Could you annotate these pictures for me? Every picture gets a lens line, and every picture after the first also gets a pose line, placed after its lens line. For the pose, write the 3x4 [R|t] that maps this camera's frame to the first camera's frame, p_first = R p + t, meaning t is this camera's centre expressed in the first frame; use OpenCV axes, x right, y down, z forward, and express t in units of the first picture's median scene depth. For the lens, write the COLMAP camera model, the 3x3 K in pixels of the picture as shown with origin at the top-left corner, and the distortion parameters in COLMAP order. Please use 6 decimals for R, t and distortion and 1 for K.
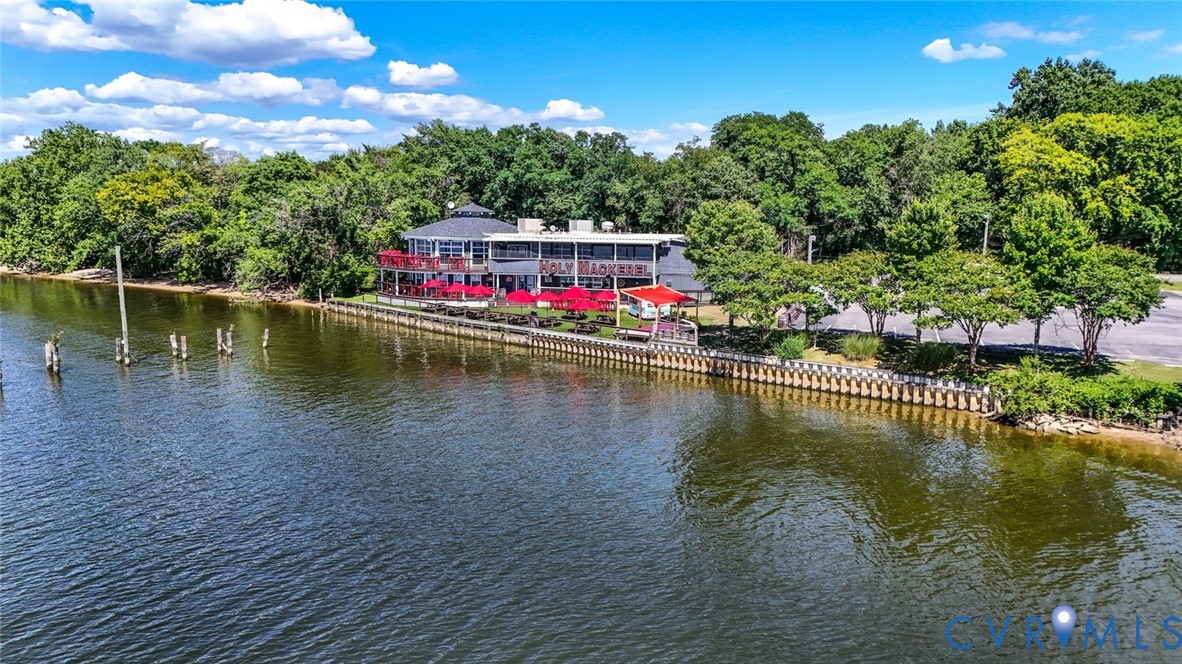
lens RADIAL K [[875.8, 0, 591.7], [0, 875.8, 322.9], [0, 0, 1]] dist [0.080311, -0.078411]
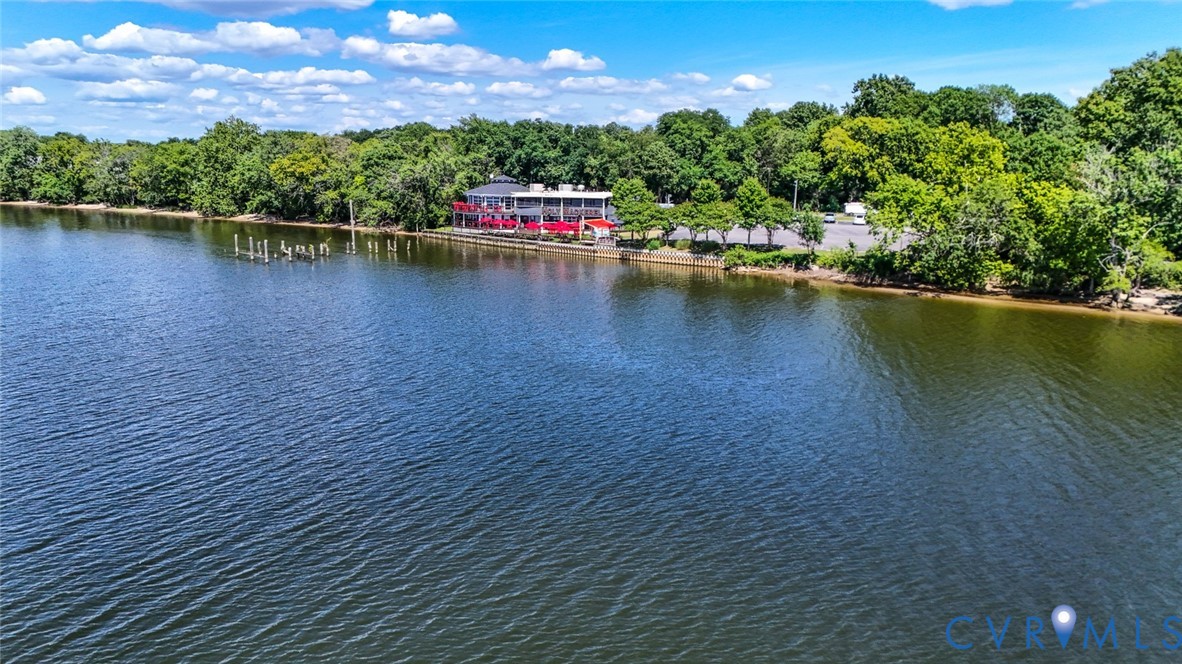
lens RADIAL K [[895.0, 0, 591.0], [0, 895.0, 332.0], [0, 0, 1]] dist [0.089816, -0.088235]
pose [[0.999989, -0.001618, -0.004416, 0.045865], [0.001879, 0.998204, 0.059879, 0.069513], [0.004311, -0.059886, 0.998196, -0.804450]]
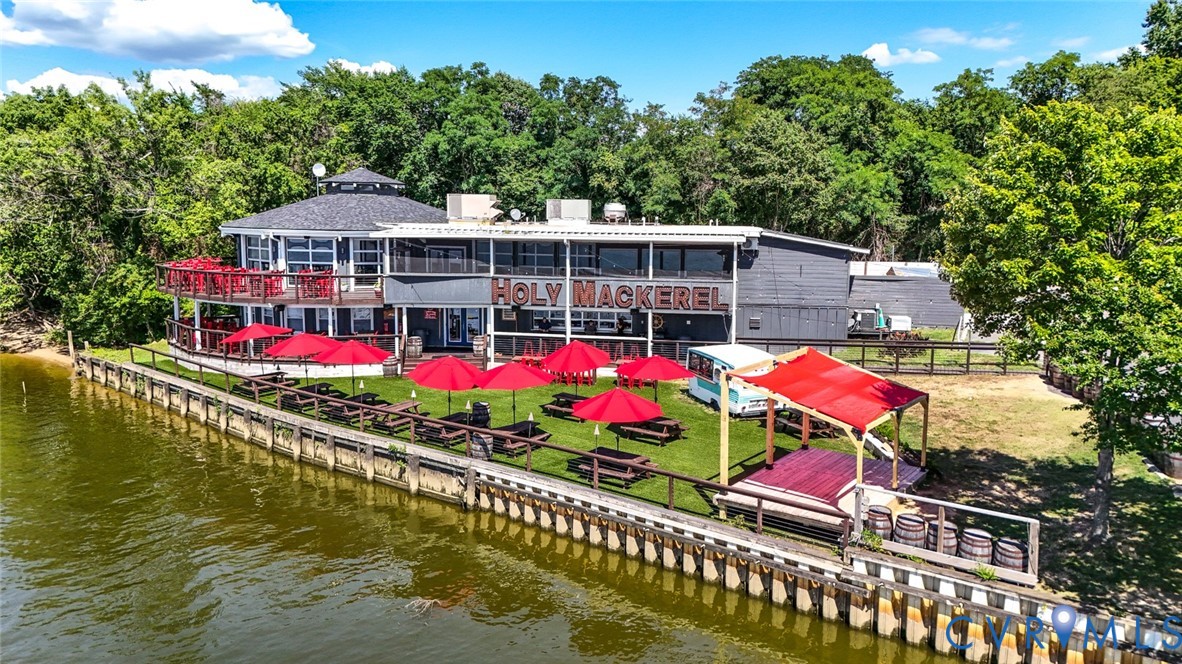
lens RADIAL K [[875.8, 0, 591.7], [0, 875.8, 322.9], [0, 0, 1]] dist [0.080311, -0.078411]
pose [[0.998167, -0.008144, 0.059977, -0.029770], [0.008241, 0.999965, -0.001368, -0.040624], [-0.059964, 0.001859, 0.998199, 0.457846]]
